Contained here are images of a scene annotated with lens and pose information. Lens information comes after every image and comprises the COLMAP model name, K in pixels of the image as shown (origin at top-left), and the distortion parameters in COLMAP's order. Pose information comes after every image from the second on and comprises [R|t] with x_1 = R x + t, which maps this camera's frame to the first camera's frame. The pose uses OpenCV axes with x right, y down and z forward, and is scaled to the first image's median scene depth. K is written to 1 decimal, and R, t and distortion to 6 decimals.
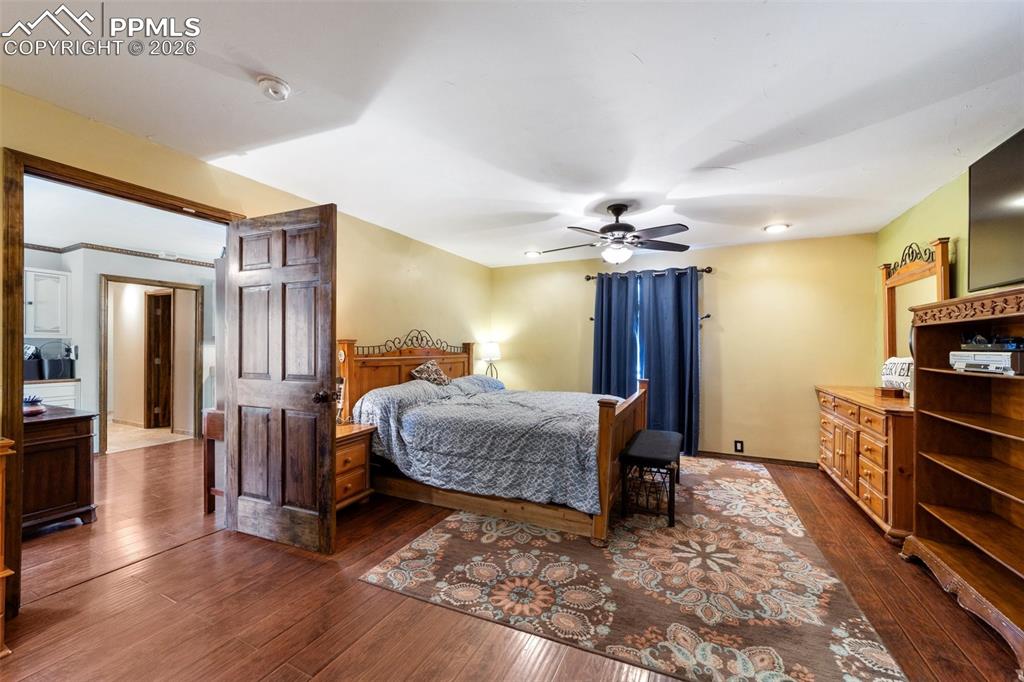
lens RADIAL K [[395.0, 0, 511.1], [0, 395.0, 346.3], [0, 0, 1]] dist [-0.019285, 0.008263]
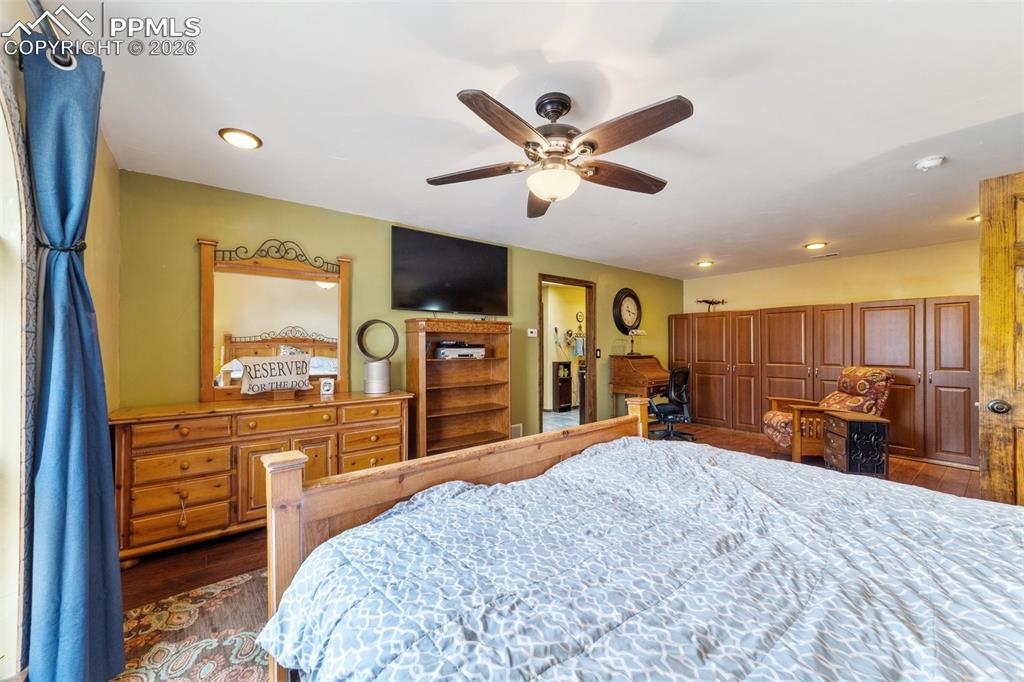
lens RADIAL K [[395.0, 0, 511.1], [0, 395.0, 346.3], [0, 0, 1]] dist [-0.019285, 0.008263]
pose [[-0.903549, 0.001575, 0.428482, 0.098808], [0.000660, 0.999997, -0.002285, 0.006142], [-0.428484, -0.001782, -0.903548, 1.995047]]
